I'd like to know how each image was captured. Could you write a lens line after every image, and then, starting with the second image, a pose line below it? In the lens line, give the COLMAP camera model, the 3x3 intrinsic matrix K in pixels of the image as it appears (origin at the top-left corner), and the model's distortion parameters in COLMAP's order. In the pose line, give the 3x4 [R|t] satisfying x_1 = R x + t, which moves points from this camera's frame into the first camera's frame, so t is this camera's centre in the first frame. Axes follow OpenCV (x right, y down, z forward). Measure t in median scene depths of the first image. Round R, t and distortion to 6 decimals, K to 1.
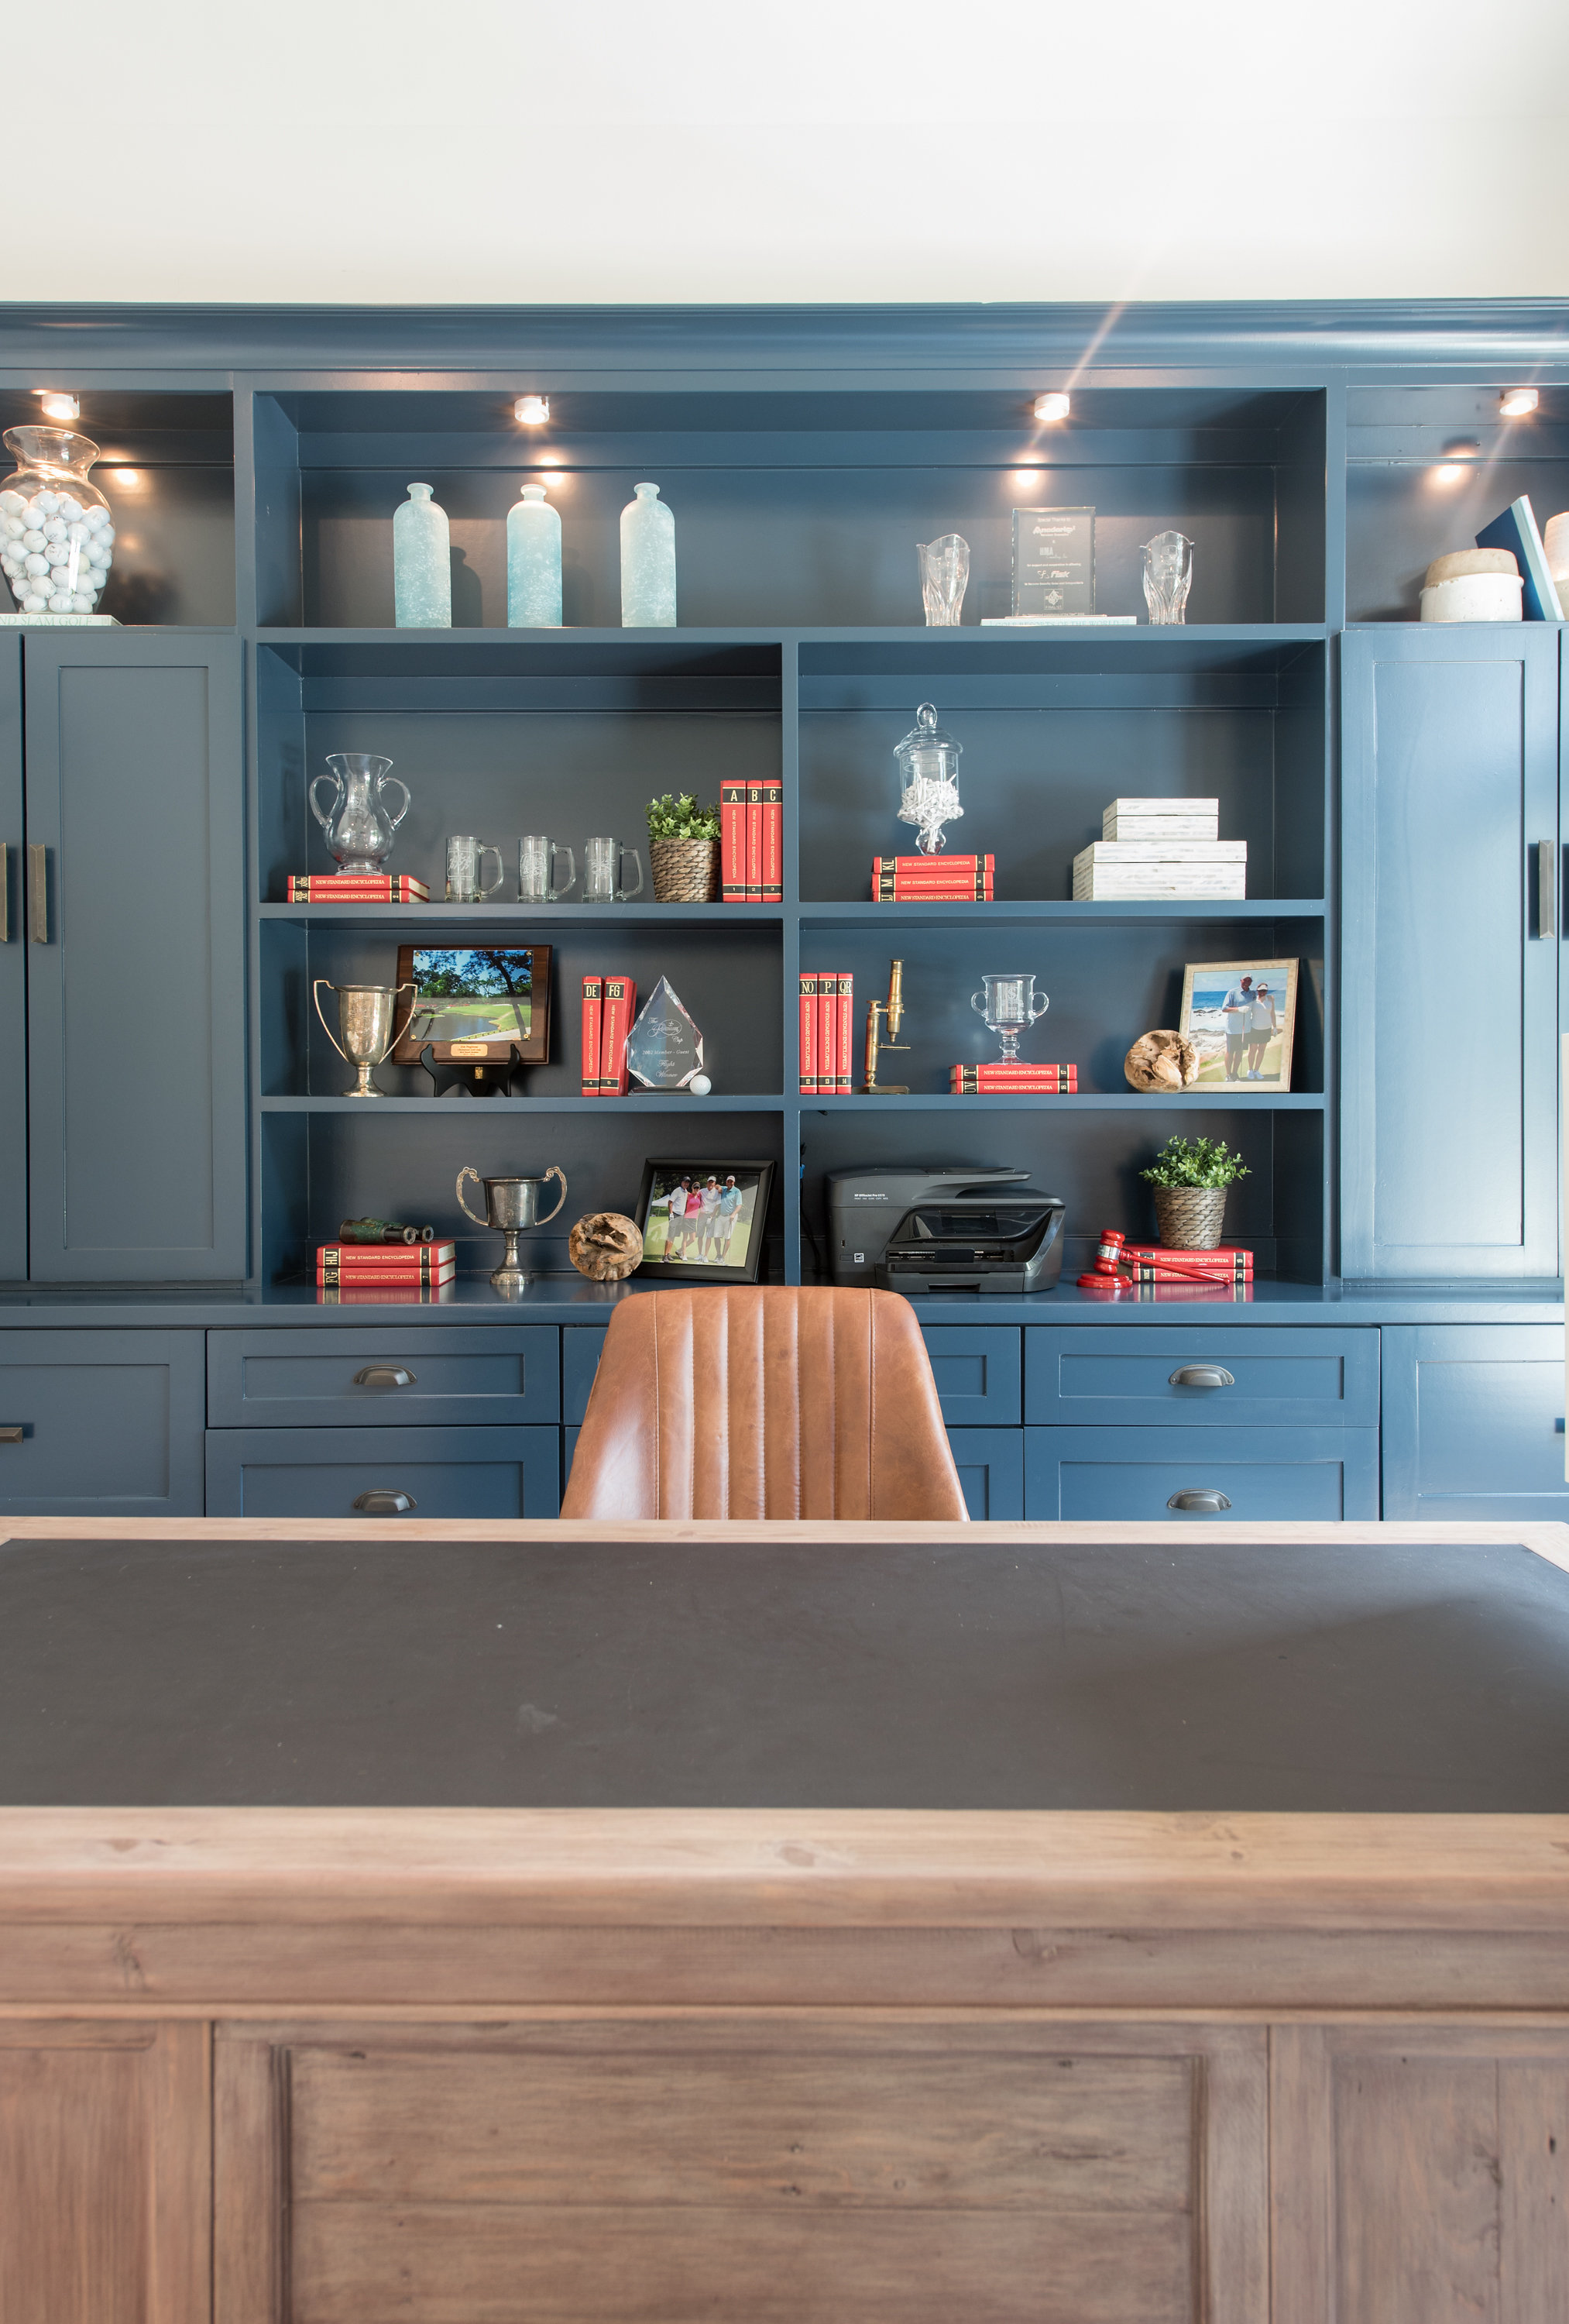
lens RADIAL K [[1672.7, 0, 784.0], [0, 1672.7, 1140.2], [0, 0, 1]] dist [0.004359, -0.000993]
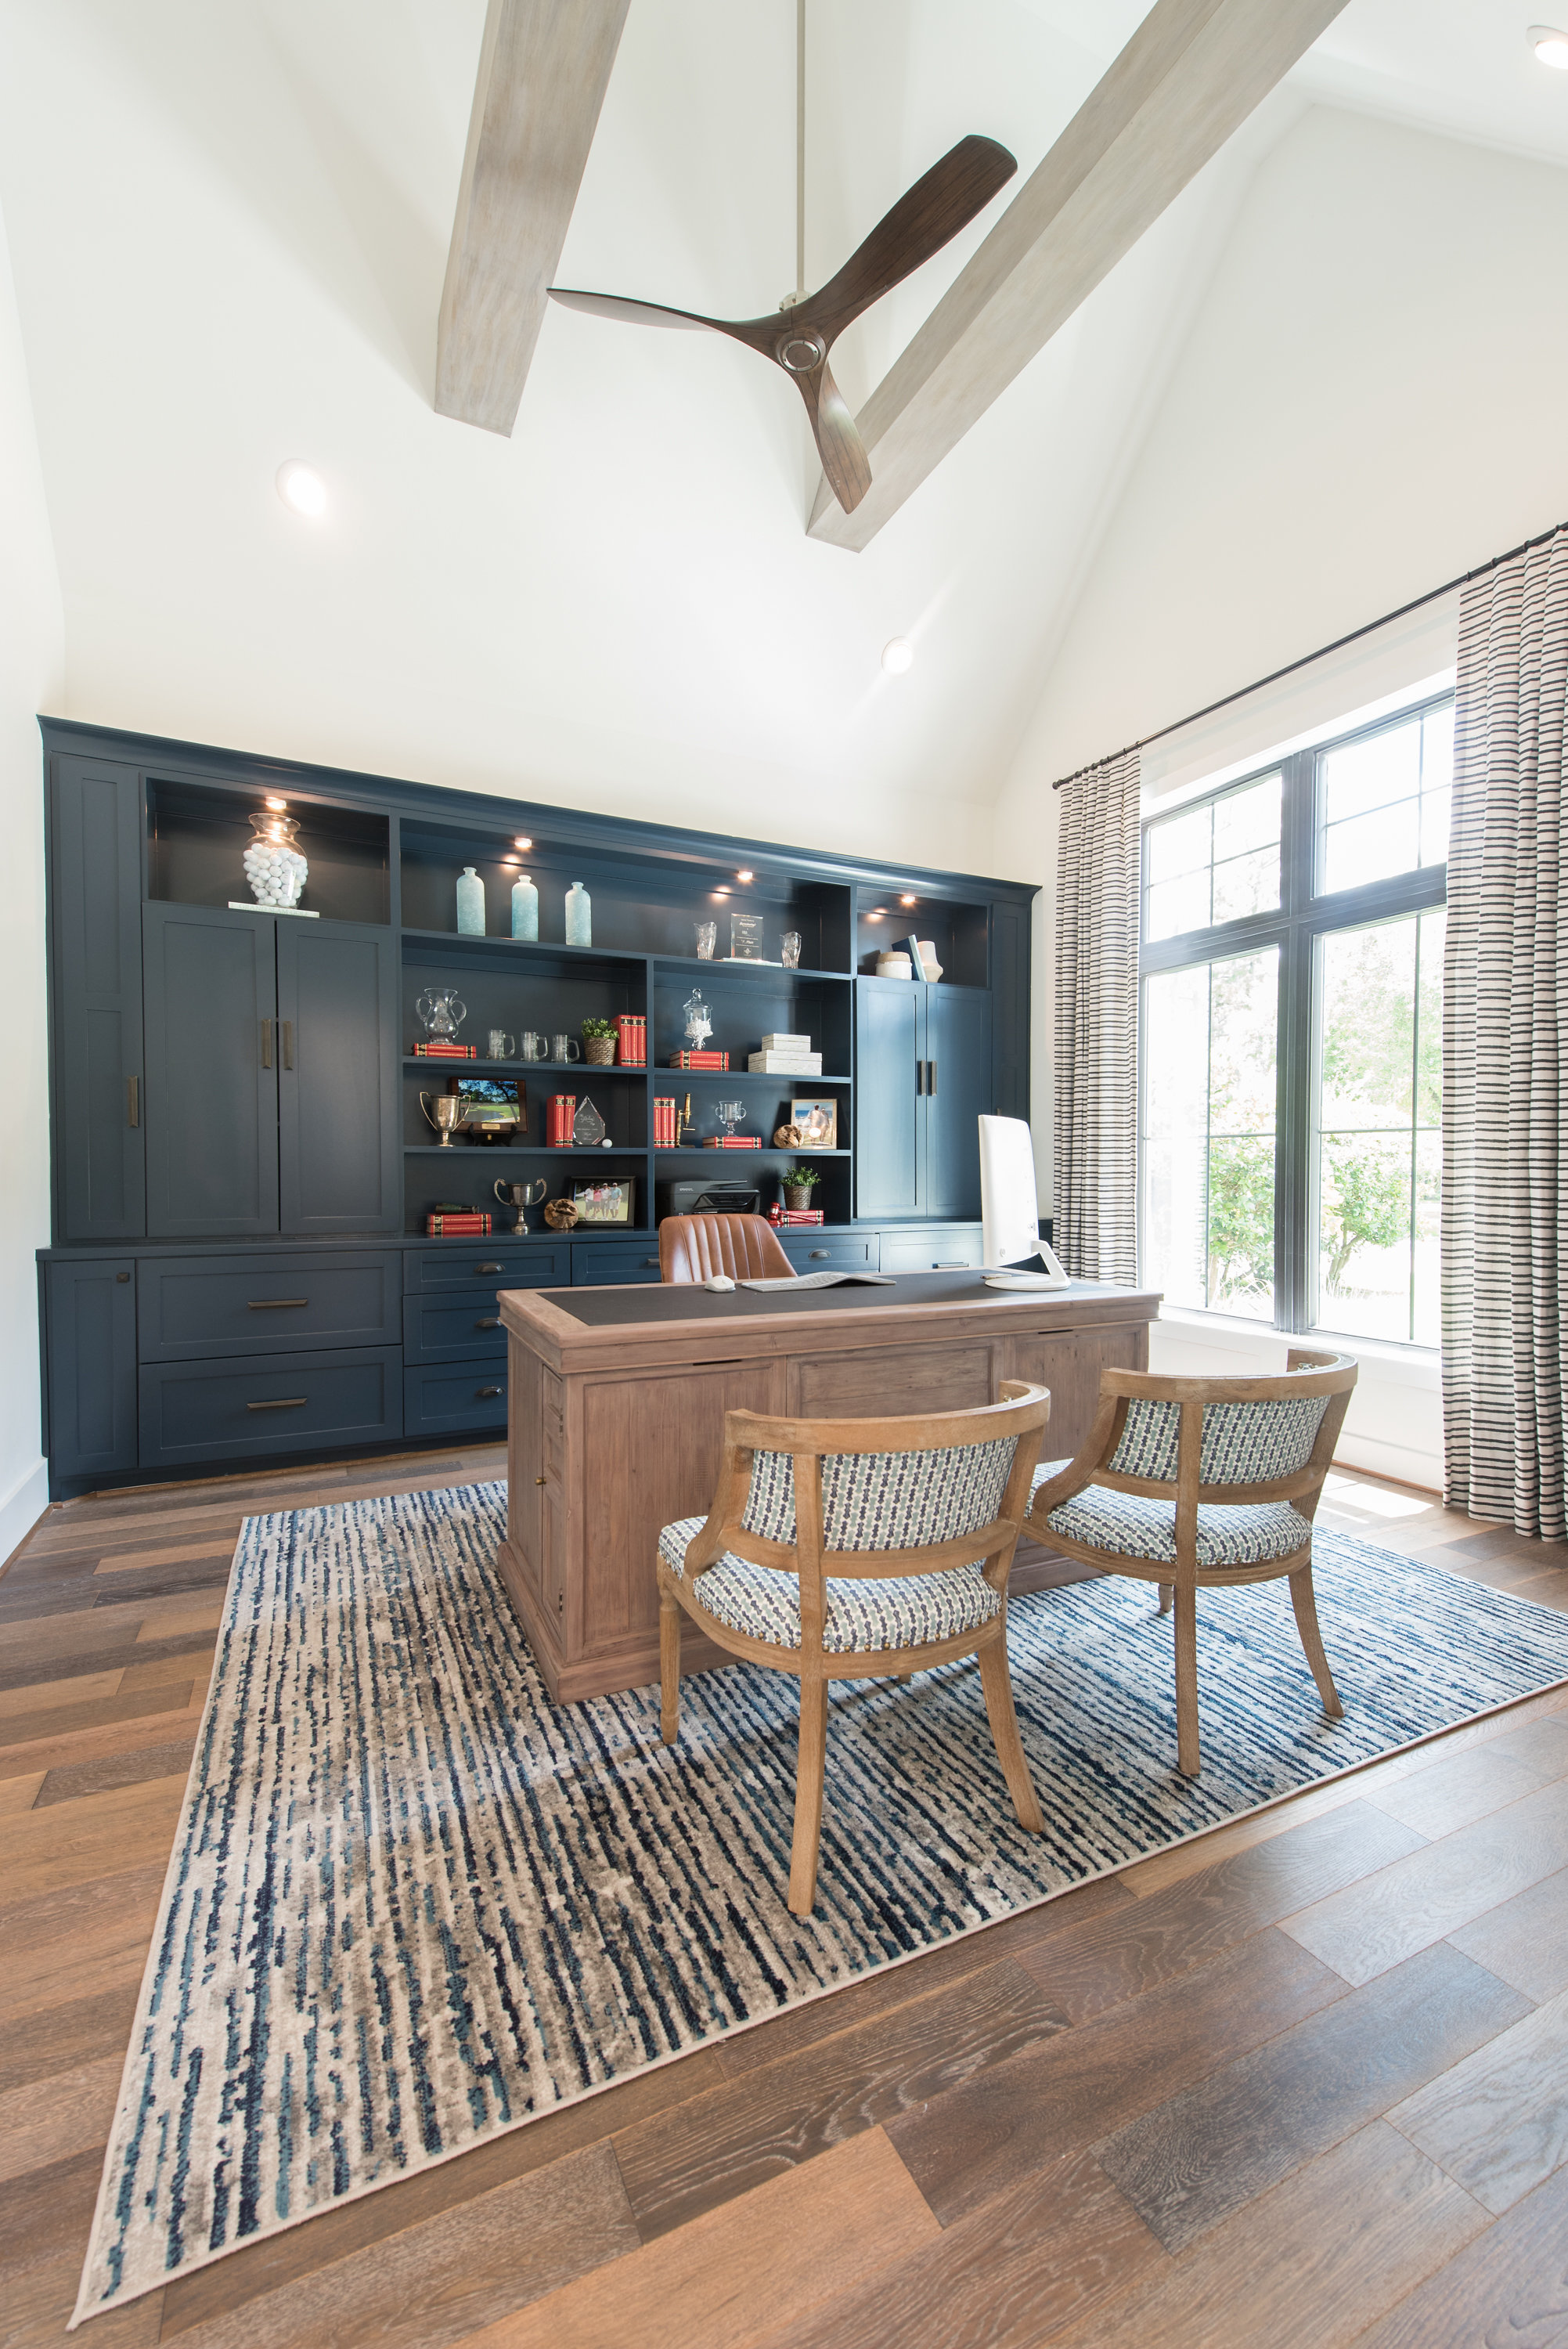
lens RADIAL K [[950.4, 0, 782.1], [0, 950.4, 1189.3], [0, 0, 1]] dist [-0.000351, -0.000009]
pose [[0.909959, -0.003120, 0.414686, -0.379715], [0.005242, 0.999978, -0.003977, 0.038188], [-0.414664, 0.005793, 0.909956, -0.314225]]
